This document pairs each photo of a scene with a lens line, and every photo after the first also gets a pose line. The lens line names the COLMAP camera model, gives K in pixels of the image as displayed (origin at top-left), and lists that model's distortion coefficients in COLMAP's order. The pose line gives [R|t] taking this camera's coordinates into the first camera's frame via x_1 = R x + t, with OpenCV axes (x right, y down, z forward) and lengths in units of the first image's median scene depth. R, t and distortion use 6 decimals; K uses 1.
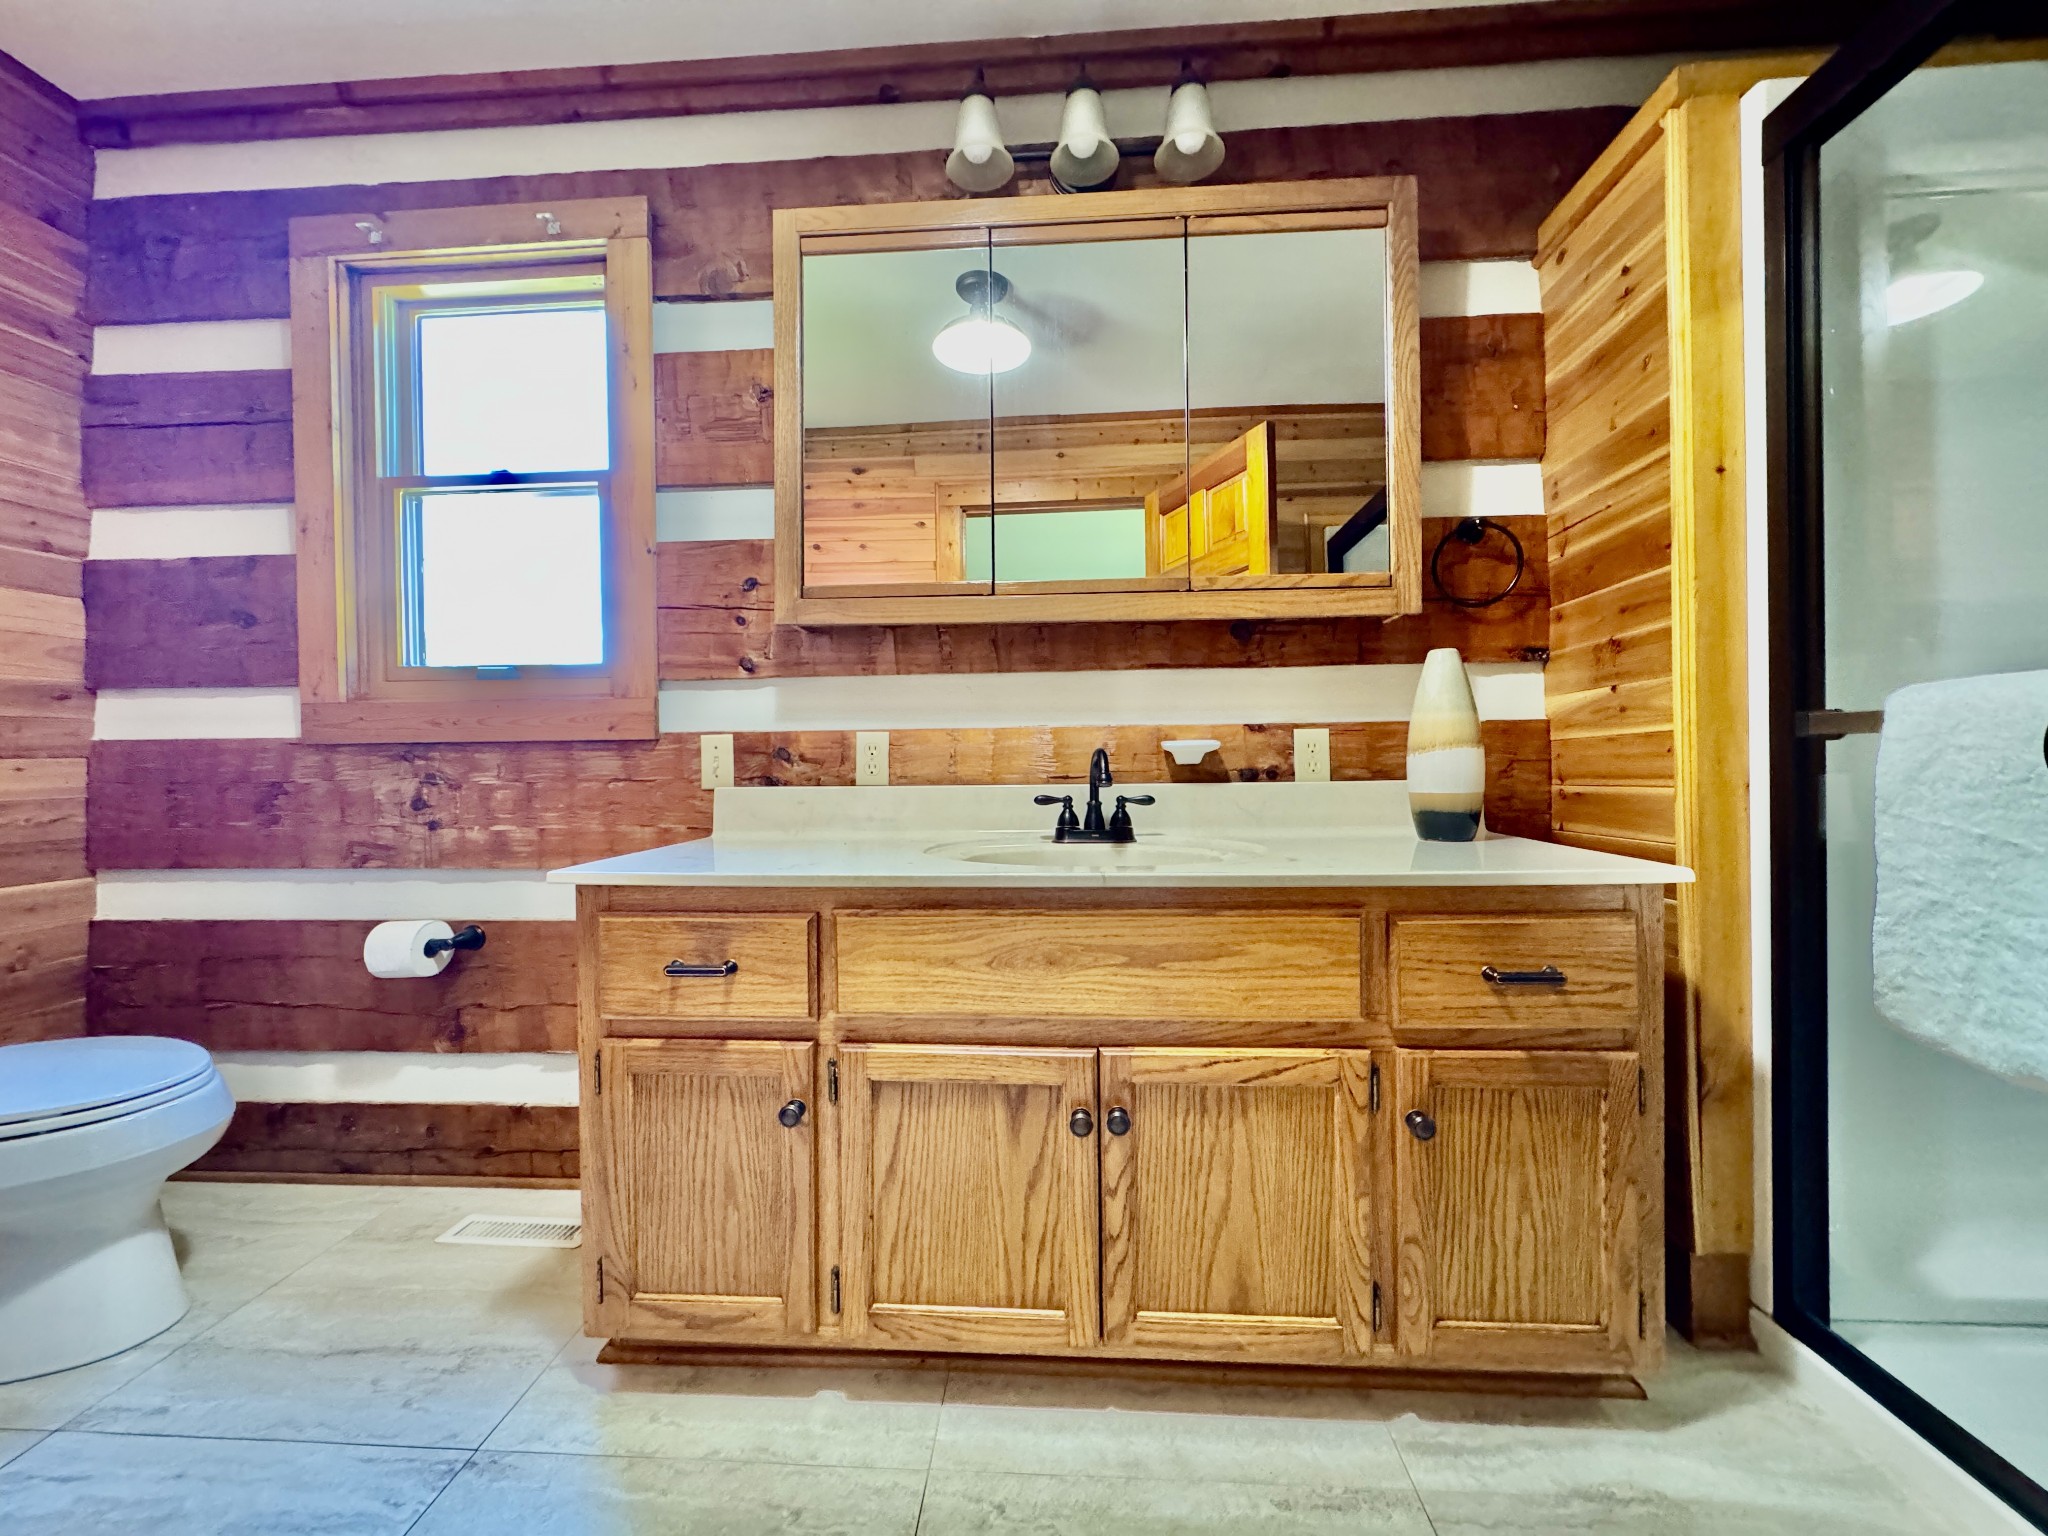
lens RADIAL K [[833.6, 0, 1017.2], [0, 833.6, 764.2], [0, 0, 1]] dist [0.001078, 0.000014]
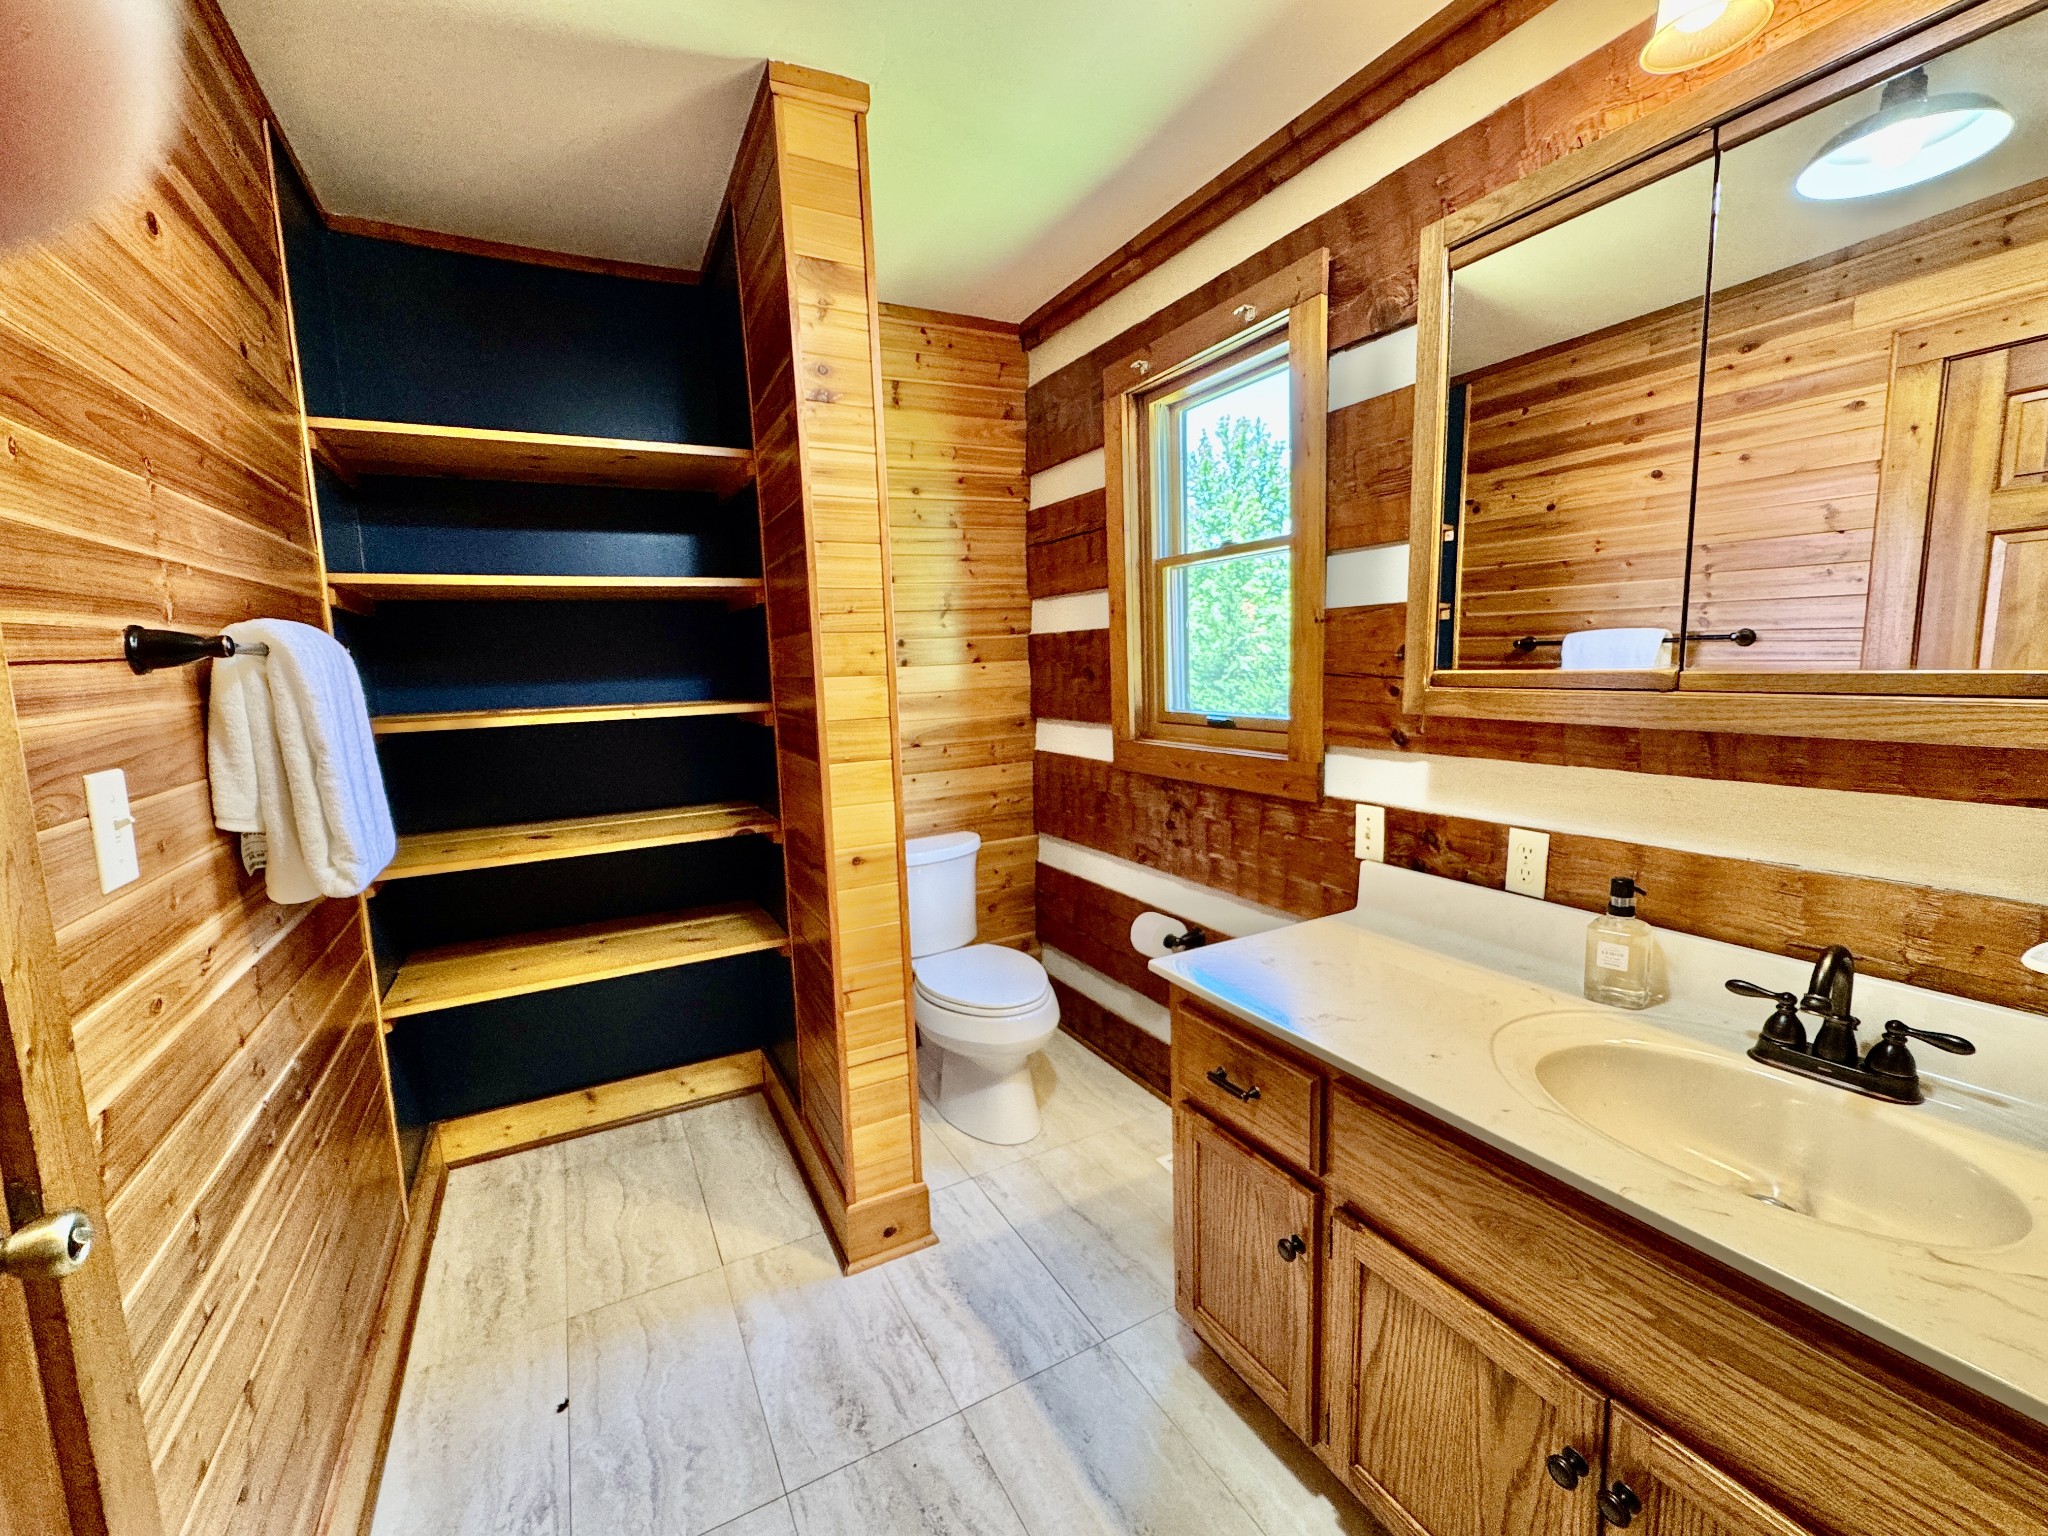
lens RADIAL K [[861.7, 0, 1022.5], [0, 861.7, 773.0], [0, 0, 1]] dist [-0.003998, 0.000796]
pose [[0.534737, 0.103950, -0.838600, 0.264908], [0.024563, 0.990073, 0.138388, -0.223549], [0.844661, -0.094599, 0.526876, 0.125307]]
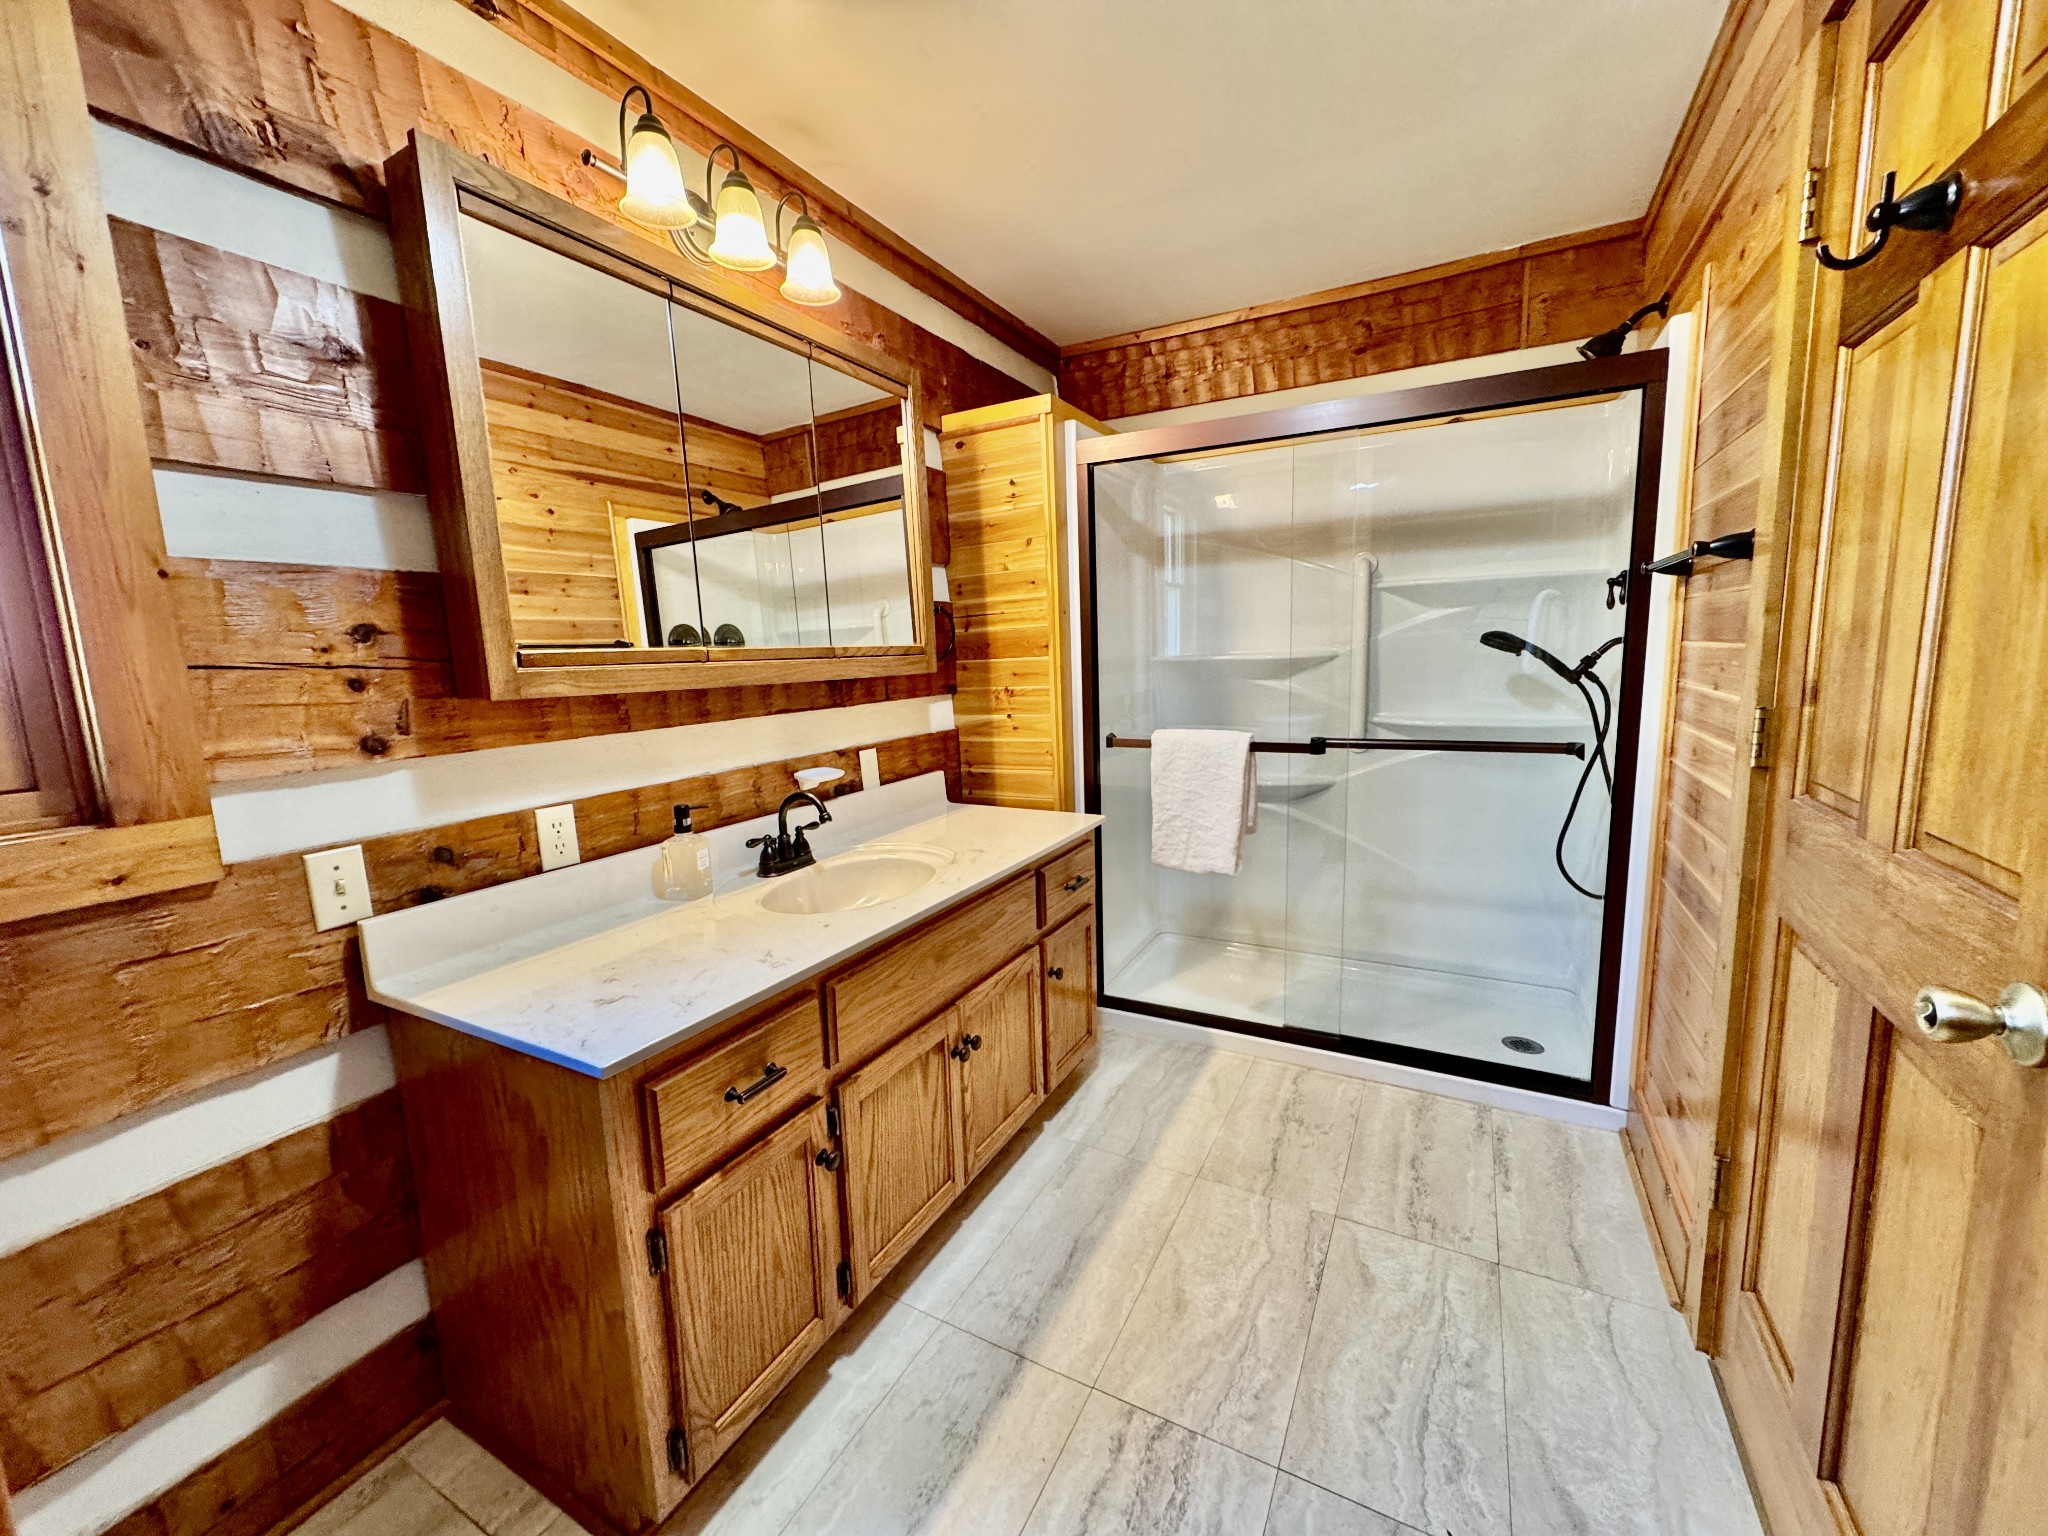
lens RADIAL K [[833.6, 0, 1021.6], [0, 833.6, 765.7], [0, 0, 1]] dist [0.001078, 0.000014]
pose [[0.406759, -0.131825, 0.903974, -0.748182], [0.027522, 0.990853, 0.132110, -0.180855], [-0.913121, -0.028857, 0.406667, 0.193471]]
